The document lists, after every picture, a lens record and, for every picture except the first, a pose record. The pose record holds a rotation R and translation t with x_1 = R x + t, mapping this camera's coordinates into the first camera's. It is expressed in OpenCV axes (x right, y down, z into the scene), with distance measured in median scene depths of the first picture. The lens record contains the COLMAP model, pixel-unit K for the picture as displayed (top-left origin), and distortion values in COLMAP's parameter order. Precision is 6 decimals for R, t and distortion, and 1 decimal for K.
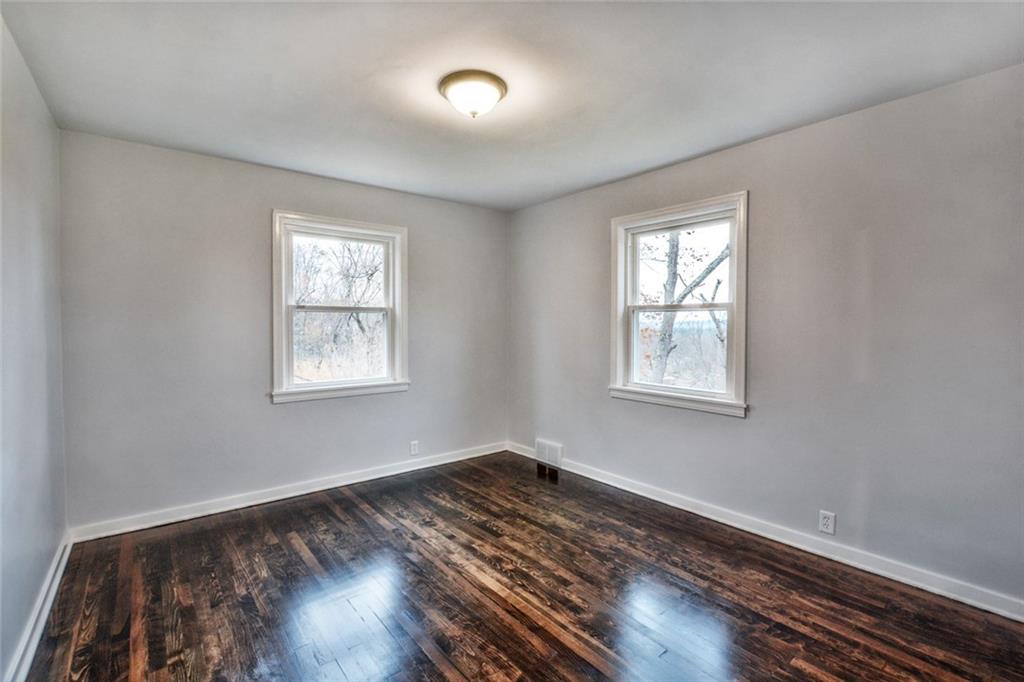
lens RADIAL K [[467.1, 0, 485.5], [0, 467.1, 321.7], [0, 0, 1]] dist [-0.025417, 0.000162]
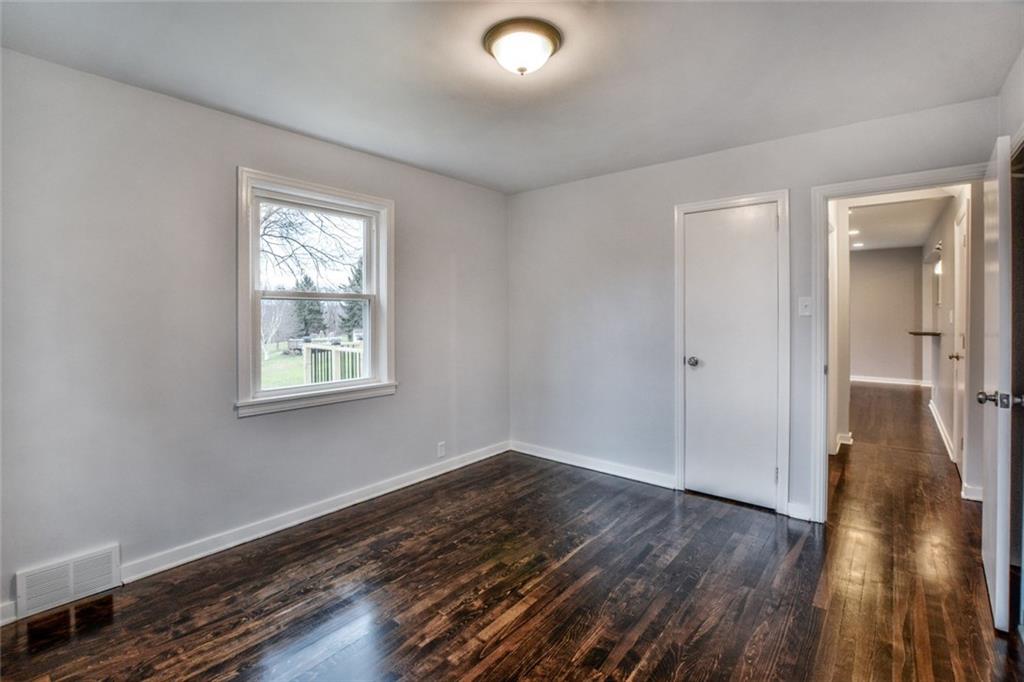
lens RADIAL K [[481.9, 0, 514.5], [0, 481.9, 317.2], [0, 0, 1]] dist [-0.022866, -0.000572]
pose [[-0.271655, -0.003501, 0.962388, -0.810692], [-0.006111, 0.999980, 0.001912, -0.002806], [-0.962375, -0.005361, -0.271671, 1.169437]]
